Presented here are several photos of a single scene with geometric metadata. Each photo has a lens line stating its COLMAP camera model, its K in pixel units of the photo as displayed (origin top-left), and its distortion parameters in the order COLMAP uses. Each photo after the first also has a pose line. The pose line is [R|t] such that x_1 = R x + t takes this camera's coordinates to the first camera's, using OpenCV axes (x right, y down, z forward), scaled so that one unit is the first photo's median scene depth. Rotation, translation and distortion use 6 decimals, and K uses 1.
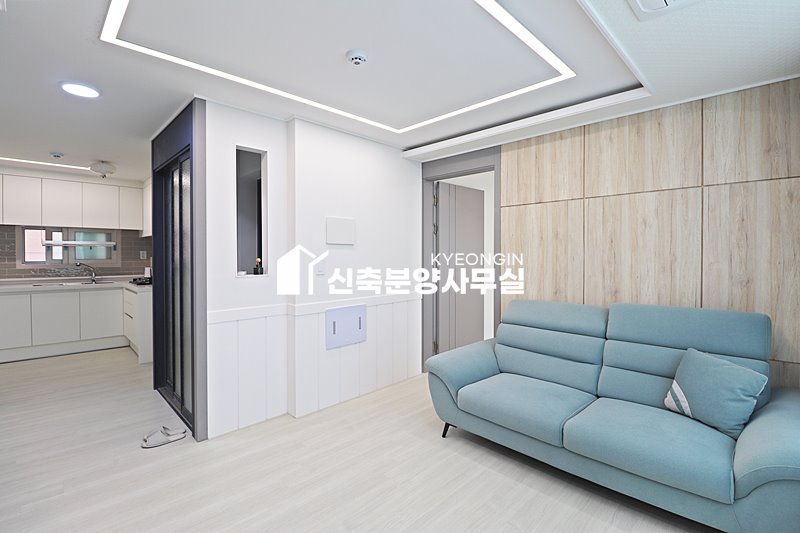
lens RADIAL K [[371.0, 0, 397.6], [0, 371.0, 261.5], [0, 0, 1]] dist [0.002667, -0.001594]
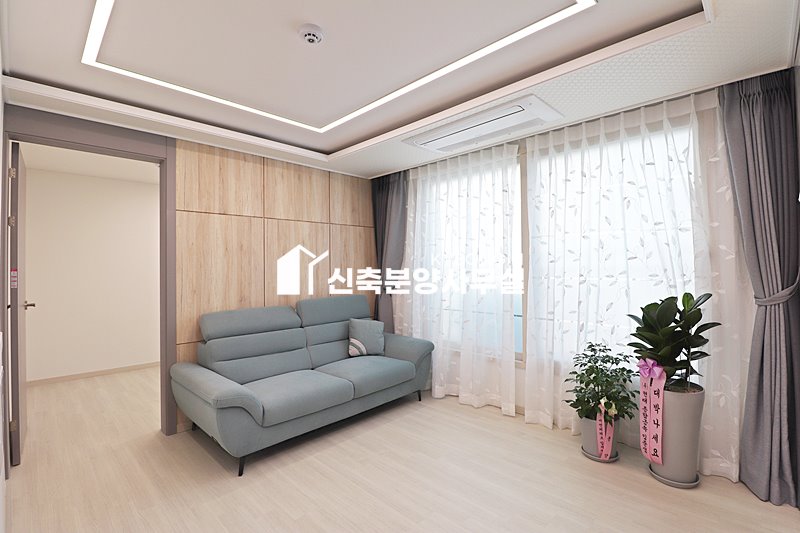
lens RADIAL K [[371.0, 0, 401.9], [0, 371.0, 263.2], [0, 0, 1]] dist [0.002667, -0.001594]
pose [[-0.017874, 0.010722, 0.999783, -0.690621], [0.033835, 0.999376, -0.010113, 0.003193], [-0.999268, 0.033647, -0.018225, 0.580050]]
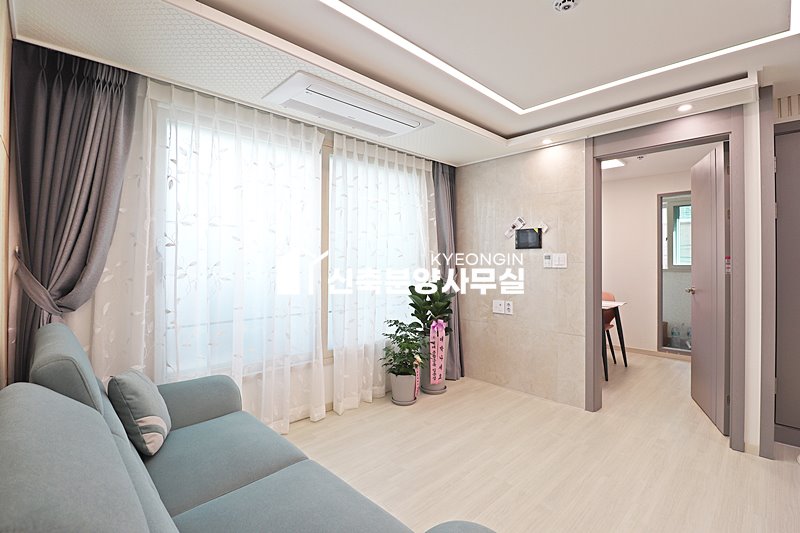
lens RADIAL K [[371.0, 0, 401.4], [0, 371.0, 263.5], [0, 0, 1]] dist [0.002667, -0.001594]
pose [[-0.999984, 0.000044, 0.005727, 0.713808], [0.000182, 0.999711, 0.024042, -0.009180], [-0.005725, 0.024043, -0.999695, 1.710218]]
